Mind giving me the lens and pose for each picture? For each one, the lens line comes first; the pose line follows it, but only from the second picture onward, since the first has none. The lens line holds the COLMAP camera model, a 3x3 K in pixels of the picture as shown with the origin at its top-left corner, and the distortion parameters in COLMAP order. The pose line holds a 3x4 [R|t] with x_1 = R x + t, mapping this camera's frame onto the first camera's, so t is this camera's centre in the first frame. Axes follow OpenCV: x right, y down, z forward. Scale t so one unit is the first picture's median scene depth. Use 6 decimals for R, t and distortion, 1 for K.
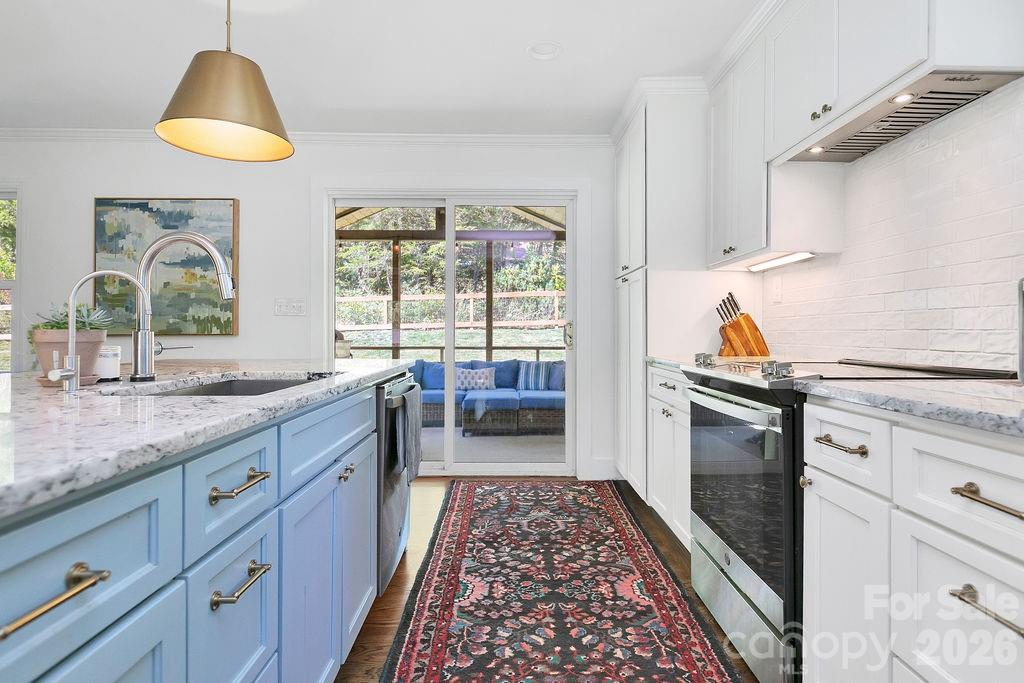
lens RADIAL K [[539.5, 0, 516.3], [0, 539.5, 330.1], [0, 0, 1]] dist [0.005893, 0.000342]
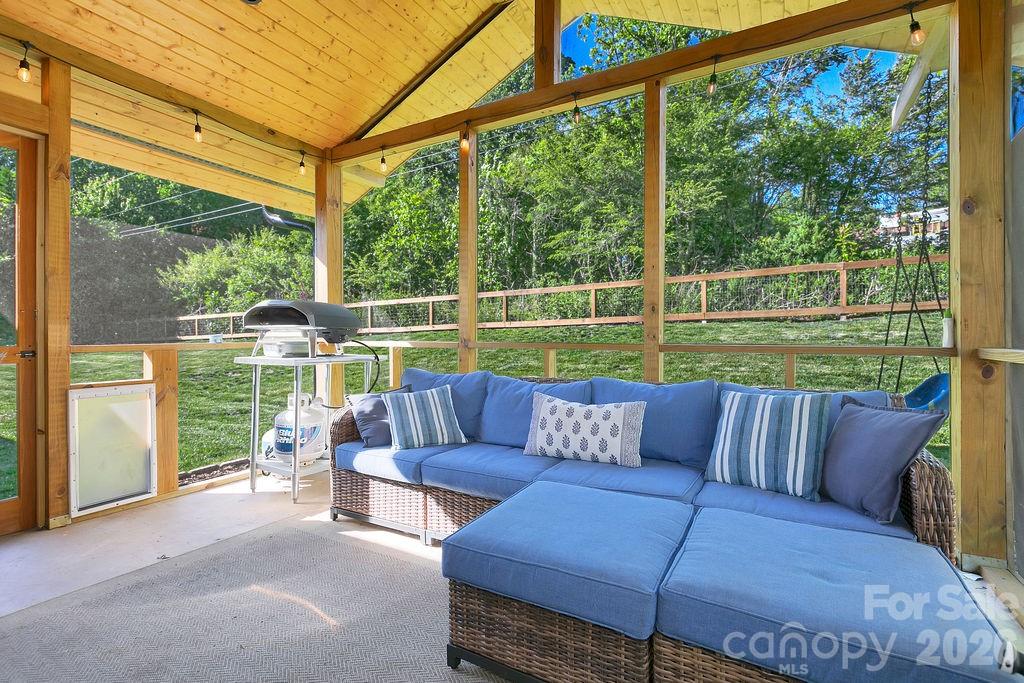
lens RADIAL K [[461.2, 0, 513.9], [0, 461.2, 343.9], [0, 0, 1]] dist [0.002426, -0.000039]
pose [[0.858210, 0.008420, -0.513229, 0.019035], [0.005724, 0.999646, 0.025972, 0.009841], [0.513266, -0.025227, 0.857859, 0.311027]]
